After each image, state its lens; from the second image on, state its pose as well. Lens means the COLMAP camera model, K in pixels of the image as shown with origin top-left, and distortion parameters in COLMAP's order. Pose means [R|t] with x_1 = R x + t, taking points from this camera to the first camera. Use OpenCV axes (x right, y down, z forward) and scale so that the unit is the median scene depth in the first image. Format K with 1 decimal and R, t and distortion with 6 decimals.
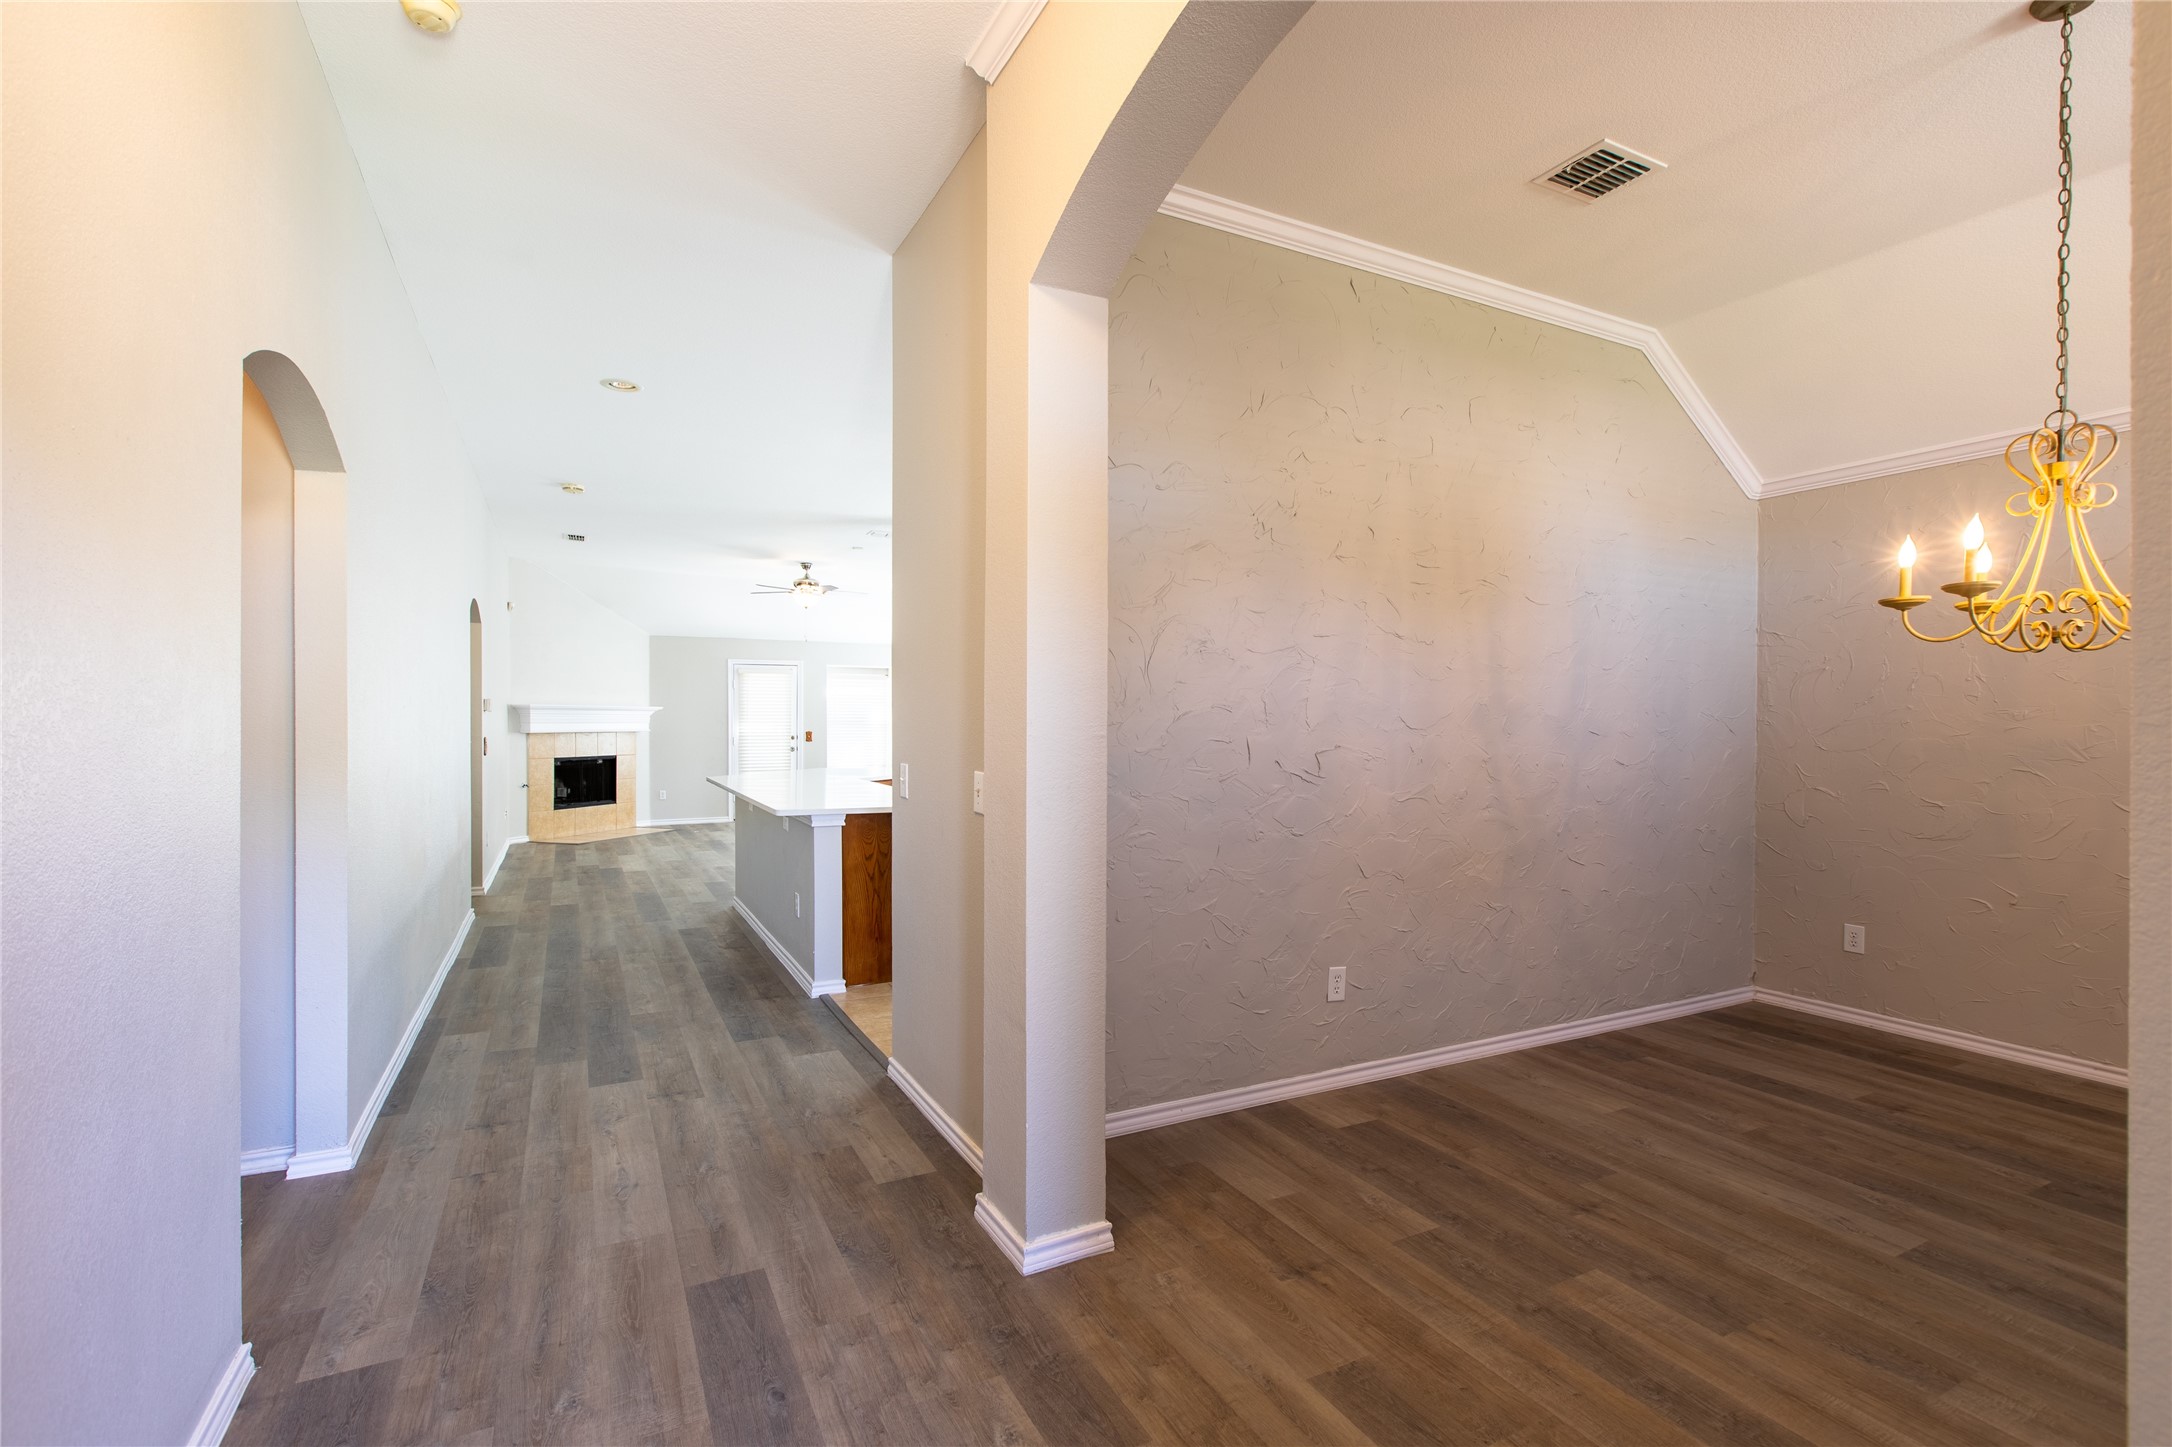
lens RADIAL K [[982.2, 0, 1085.5], [0, 982.2, 726.5], [0, 0, 1]] dist [0.001343, -0.000358]
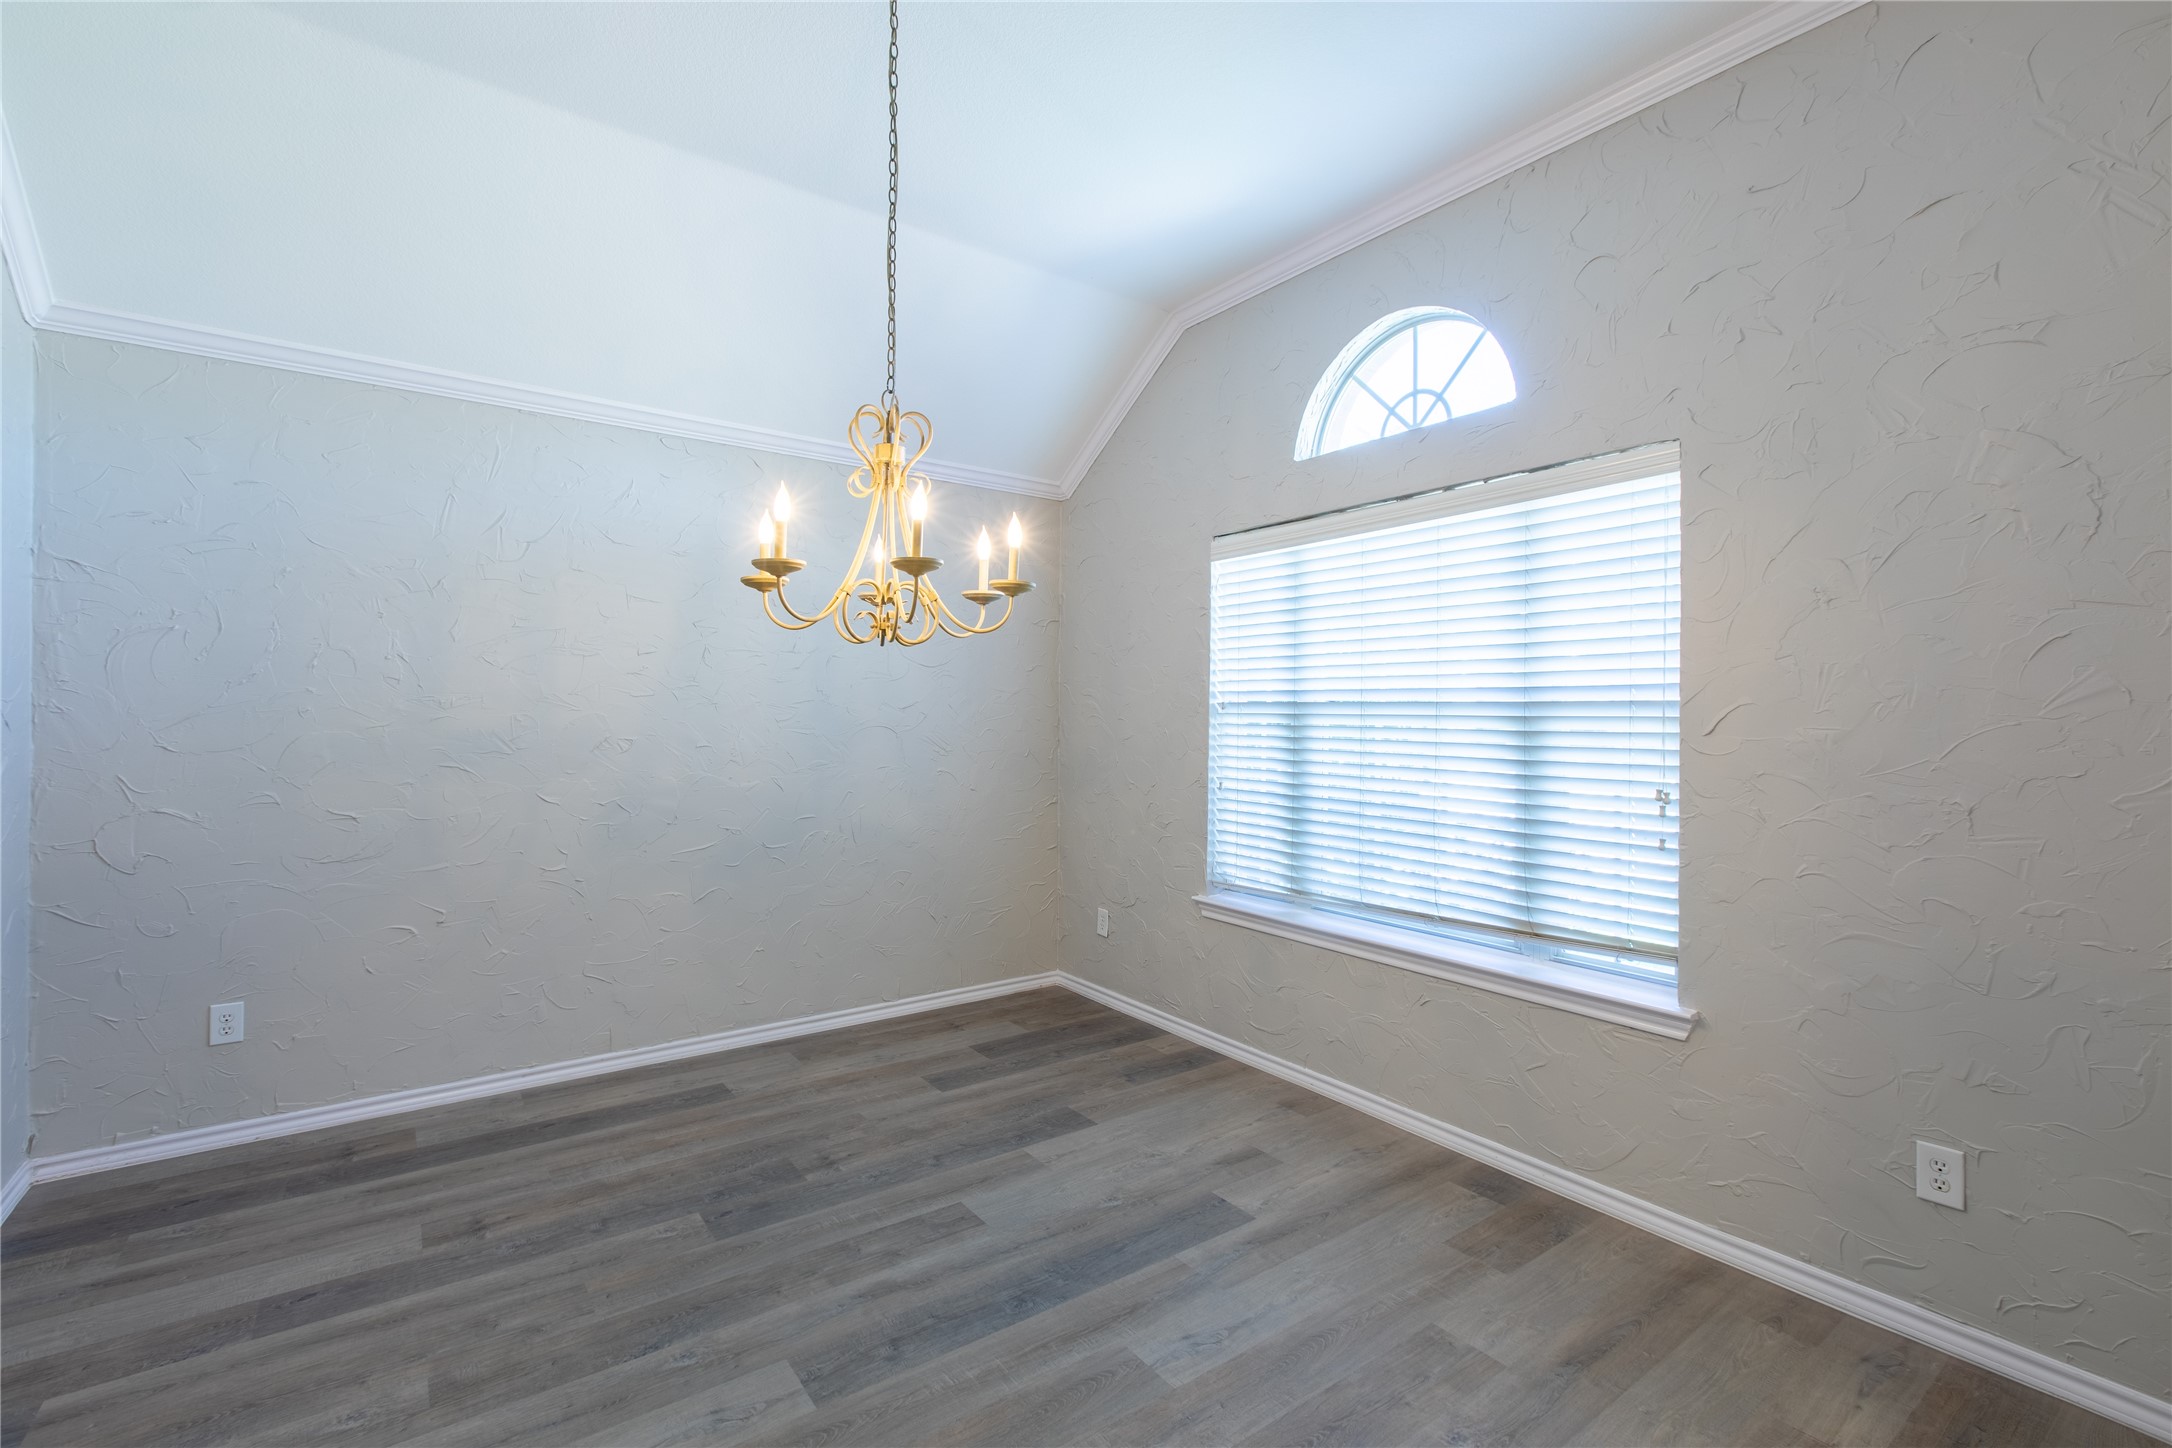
lens RADIAL K [[971.8, 0, 1083.9], [0, 971.8, 714.1], [0, 0, 1]] dist [0.000942, 0.000396]
pose [[-0.145590, -0.009621, 0.989298, 0.019157], [-0.003953, 0.999950, 0.009143, -0.008661], [-0.989337, -0.002580, -0.145621, 0.453550]]
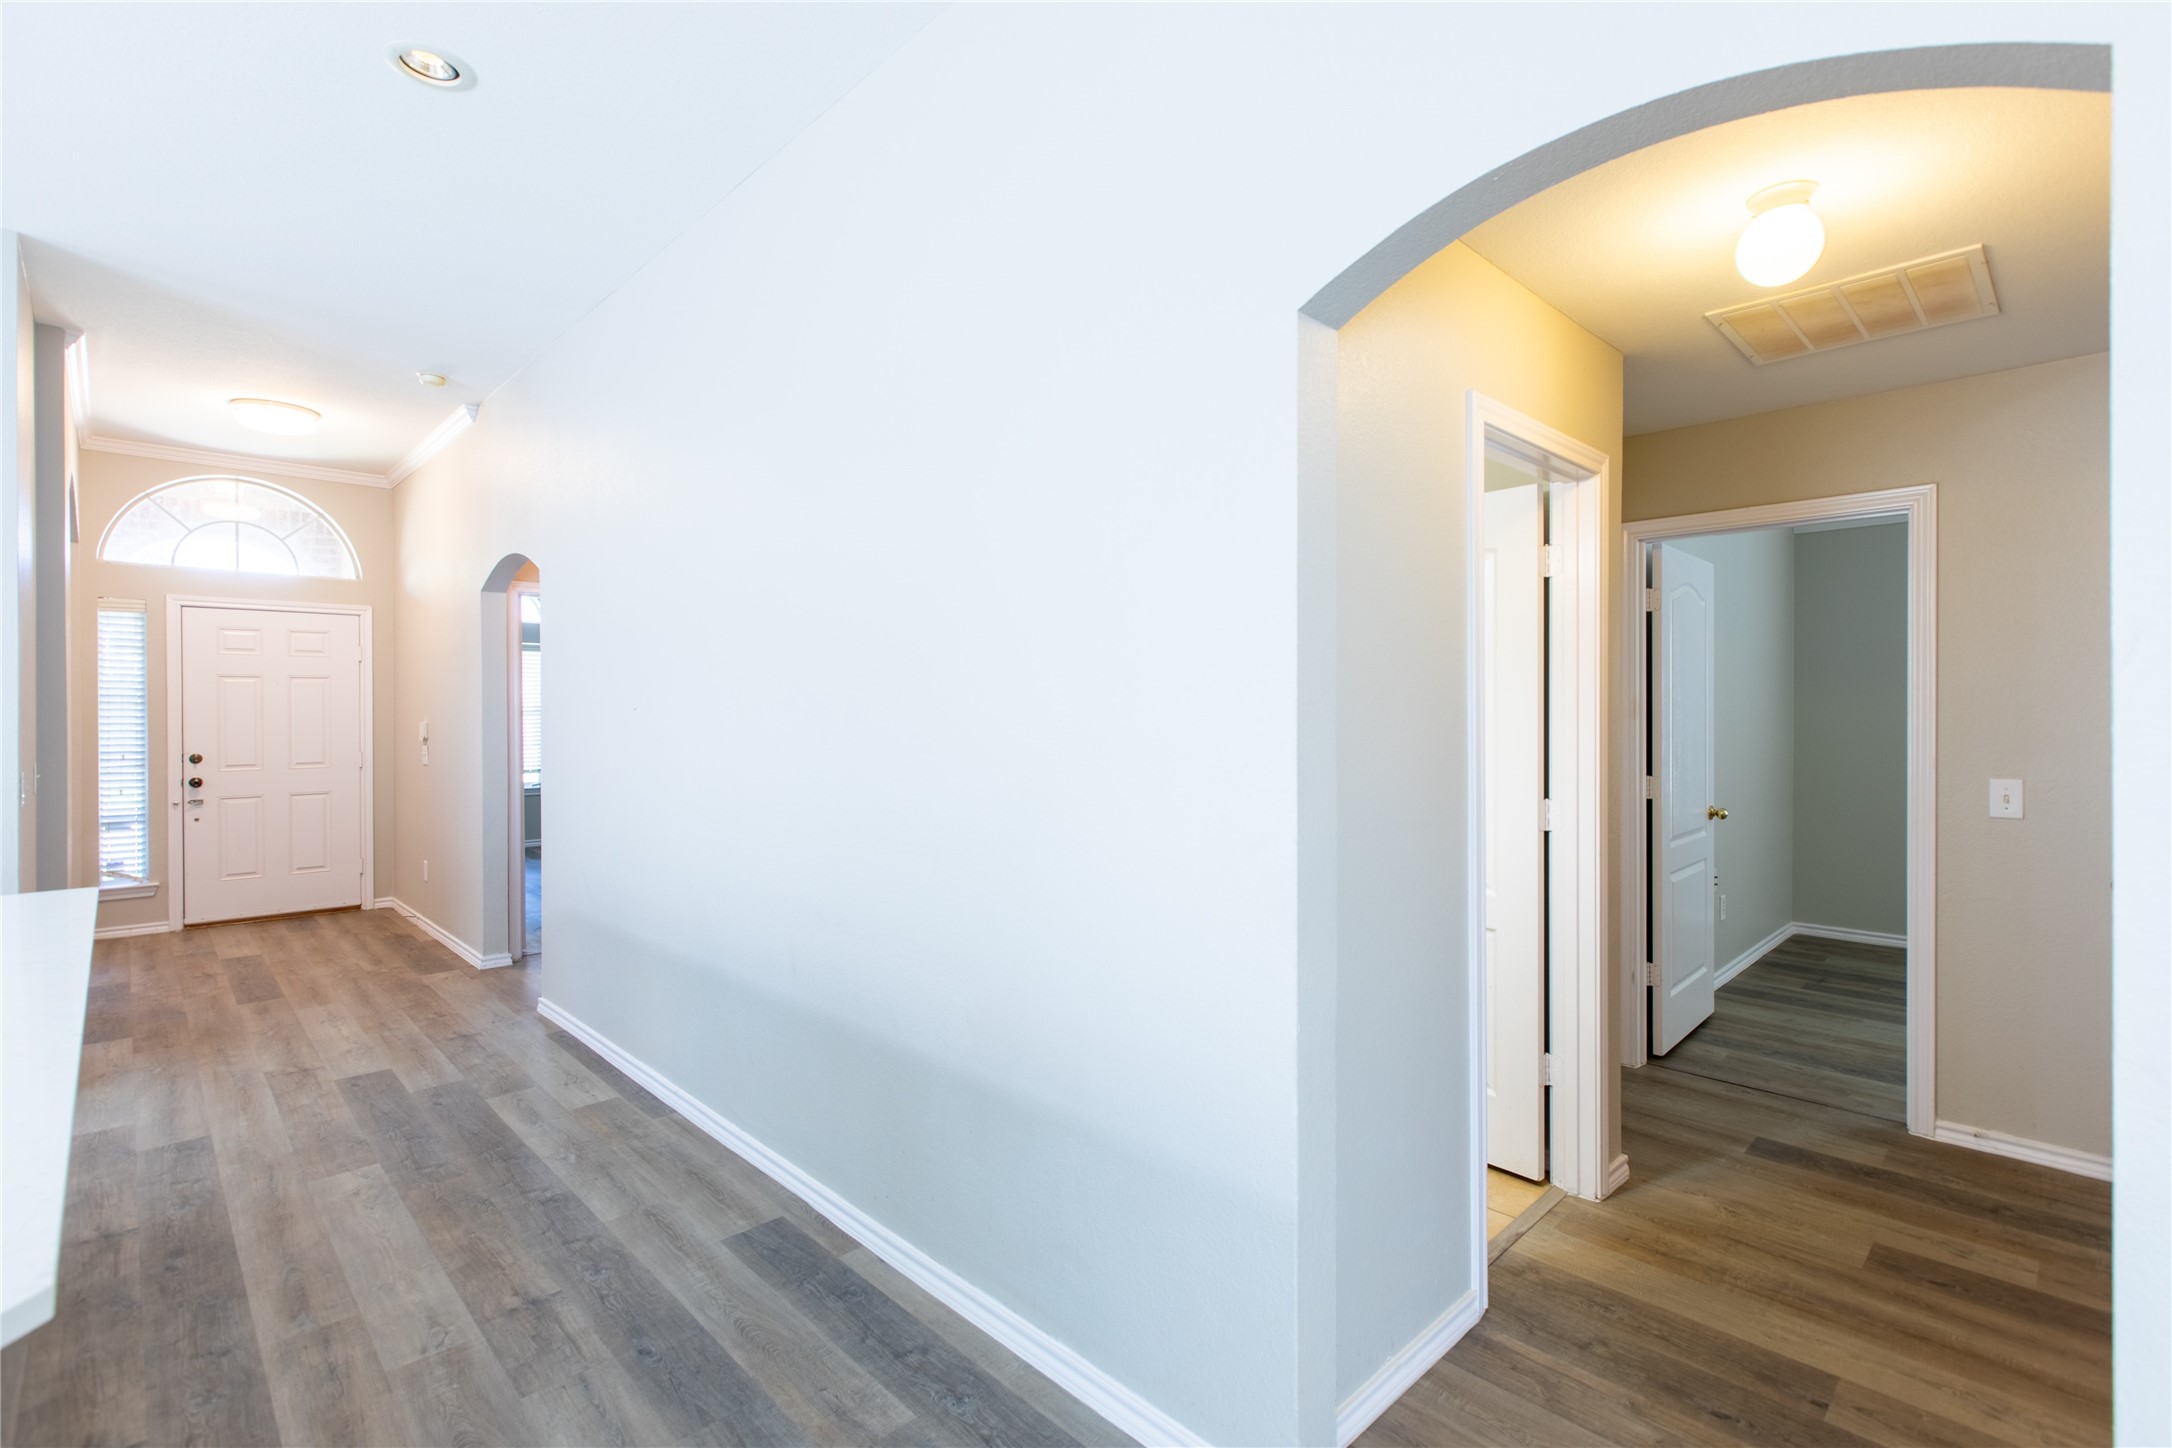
lens RADIAL K [[990.7, 0, 1093.1], [0, 990.7, 714.6], [0, 0, 1]] dist [0.000552, -0.000357]
pose [[-0.956729, -0.001826, -0.290976, -0.668891], [-0.004363, 0.999958, 0.008070, -0.024788], [0.290949, 0.008990, -0.956696, 1.634892]]
